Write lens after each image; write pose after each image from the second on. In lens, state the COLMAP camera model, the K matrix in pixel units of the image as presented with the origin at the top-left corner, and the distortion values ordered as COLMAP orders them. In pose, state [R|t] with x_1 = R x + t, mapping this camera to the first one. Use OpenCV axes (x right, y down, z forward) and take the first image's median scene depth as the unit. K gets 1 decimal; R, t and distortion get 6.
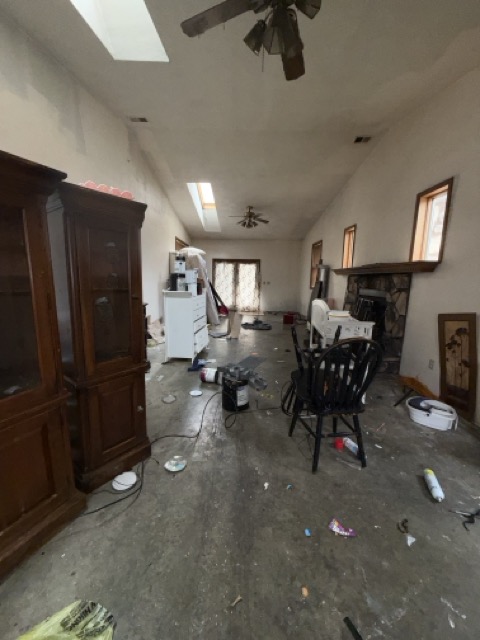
lens RADIAL K [[253.4, 0, 239.8], [0, 253.4, 319.3], [0, 0, 1]] dist [-0.000217, -0.000128]
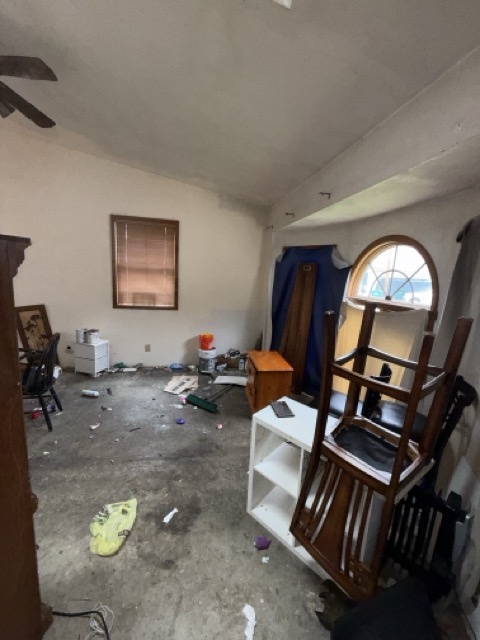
lens RADIAL K [[253.4, 0, 239.6], [0, 253.4, 320.1], [0, 0, 1]] dist [-0.000217, -0.000128]
pose [[-0.195867, -0.212401, 0.957352, -0.802283], [0.088840, 0.968403, 0.233028, -0.176119], [-0.976598, 0.130693, -0.170809, 0.064683]]
